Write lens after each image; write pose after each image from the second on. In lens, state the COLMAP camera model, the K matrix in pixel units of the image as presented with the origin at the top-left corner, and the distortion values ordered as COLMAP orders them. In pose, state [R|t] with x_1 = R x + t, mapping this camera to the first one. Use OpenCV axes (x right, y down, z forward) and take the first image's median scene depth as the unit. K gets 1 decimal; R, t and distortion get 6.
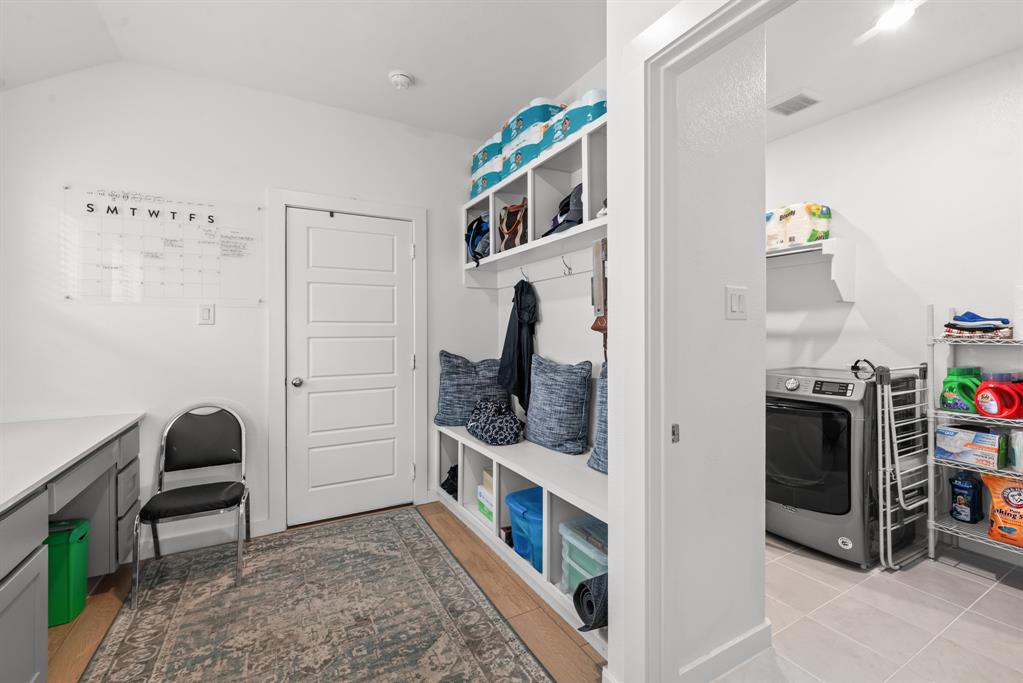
lens RADIAL K [[427.2, 0, 511.4], [0, 427.2, 334.2], [0, 0, 1]] dist [-0.000849, -0.000451]
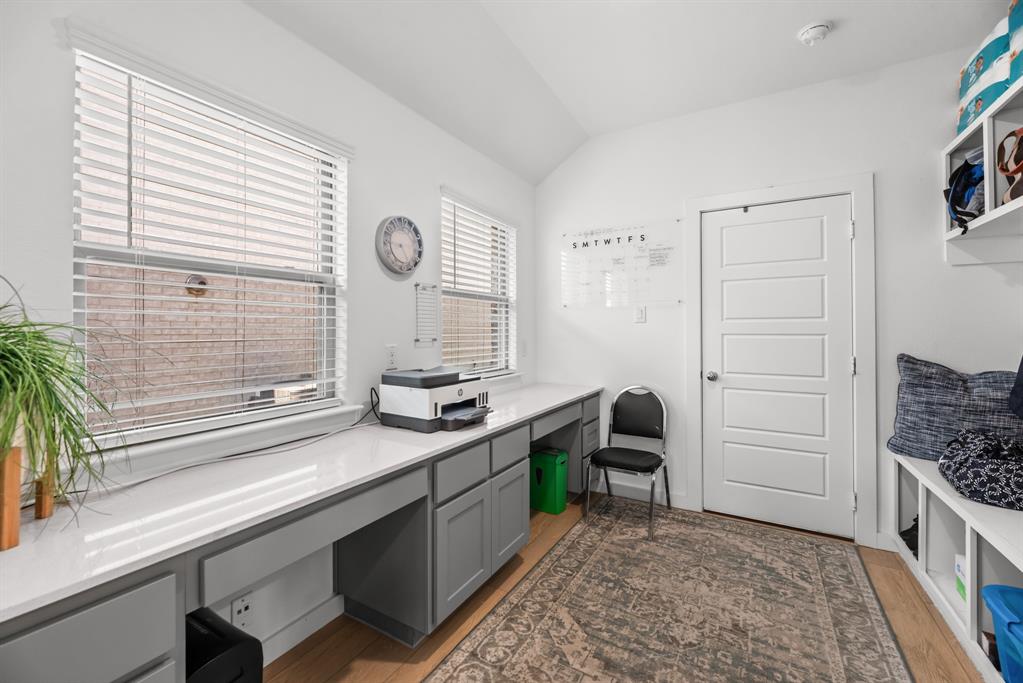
lens RADIAL K [[414.2, 0, 532.0], [0, 414.2, 330.3], [0, 0, 1]] dist [0.003718, -0.001129]
pose [[0.536039, 0.005574, -0.844175, 0.140173], [-0.006618, 0.999975, 0.002401, -0.001082], [0.844167, 0.004300, 0.536062, 0.081271]]
